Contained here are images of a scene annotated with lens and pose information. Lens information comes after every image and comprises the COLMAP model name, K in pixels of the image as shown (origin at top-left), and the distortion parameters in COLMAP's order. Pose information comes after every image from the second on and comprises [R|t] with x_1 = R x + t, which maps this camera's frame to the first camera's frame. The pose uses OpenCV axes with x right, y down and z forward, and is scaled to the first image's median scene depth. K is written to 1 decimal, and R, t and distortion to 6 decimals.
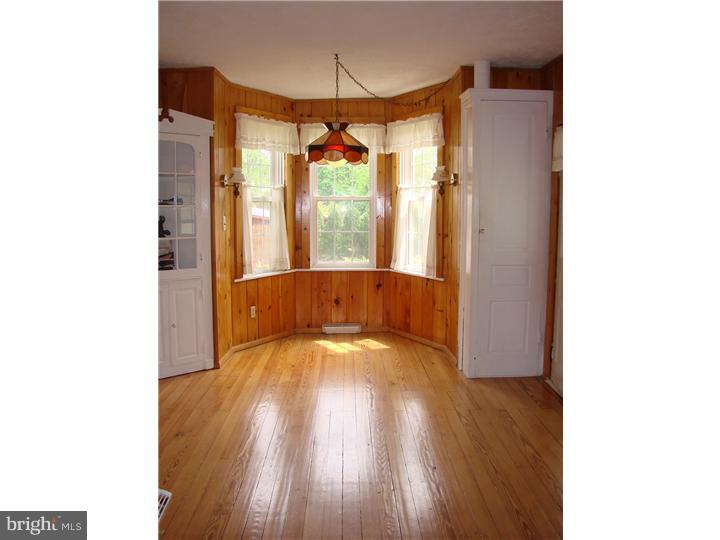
lens RADIAL K [[601.0, 0, 360.0], [0, 601.0, 270.0], [0, 0, 1]] dist [-0.170416, 0.000398]
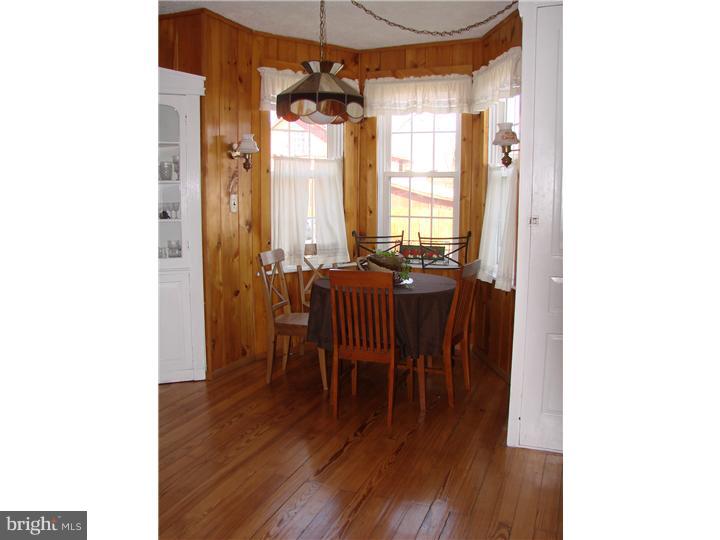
lens RADIAL K [[598.2, 0, 359.7], [0, 598.2, 252.5], [0, 0, 1]] dist [-0.113206, 0.001108]
pose [[0.921481, 0.043809, -0.385944, 0.239383], [-0.043984, 0.998997, 0.008380, -0.024636], [0.385924, 0.009253, 0.922484, 0.304287]]
